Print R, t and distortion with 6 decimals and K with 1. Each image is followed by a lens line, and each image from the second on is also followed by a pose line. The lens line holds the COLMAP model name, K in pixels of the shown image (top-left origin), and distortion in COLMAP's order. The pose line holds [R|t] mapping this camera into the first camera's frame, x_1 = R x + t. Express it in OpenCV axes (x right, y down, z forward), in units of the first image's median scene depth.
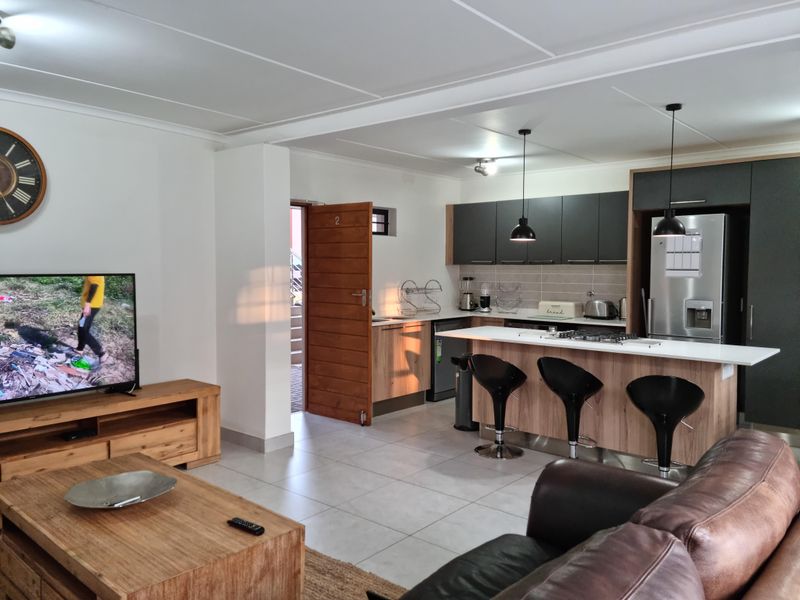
lens RADIAL K [[604.2, 0, 400.0], [0, 604.2, 300.0], [0, 0, 1]] dist [0.055173, -0.001699]
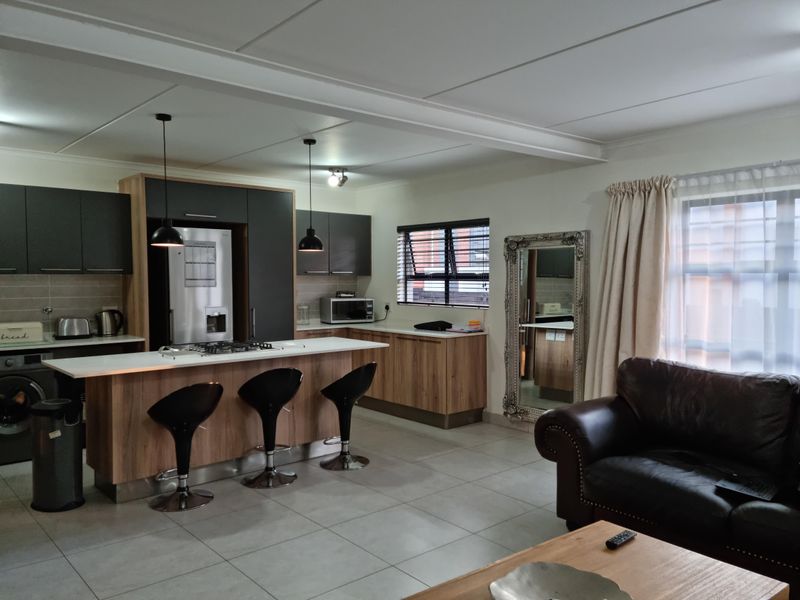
lens RADIAL K [[627.7, 0, 400.0], [0, 627.7, 300.0], [0, 0, 1]] dist [0.116724, -0.118055]
pose [[0.153930, -0.042111, 0.987184, -0.538857], [0.057164, 0.997798, 0.033651, -0.029807], [-0.986427, 0.051251, 0.155998, 0.469387]]
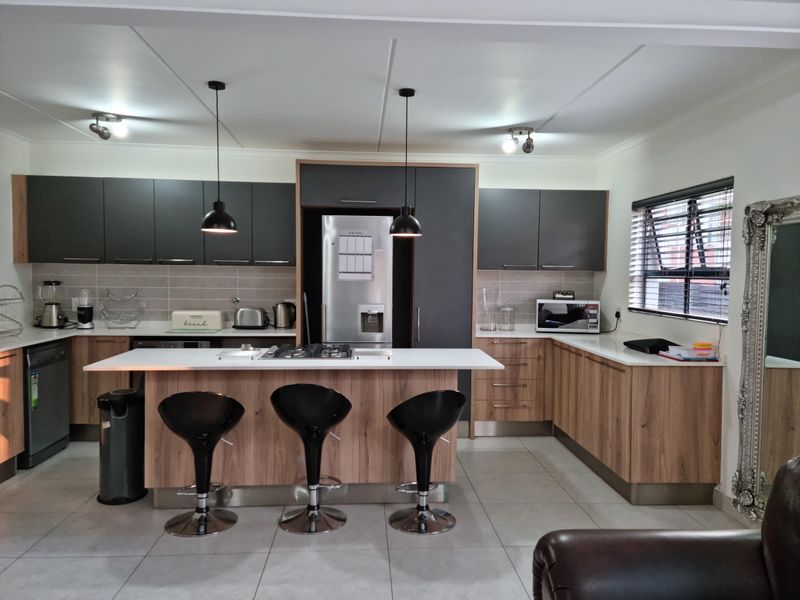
lens RADIAL K [[627.7, 0, 400.0], [0, 627.7, 300.0], [0, 0, 1]] dist [0.116724, -0.118055]
pose [[0.715428, -0.025672, 0.698215, -0.161417], [0.030250, 0.999526, 0.005755, -0.009796], [-0.698031, 0.017003, 0.715865, 0.242798]]
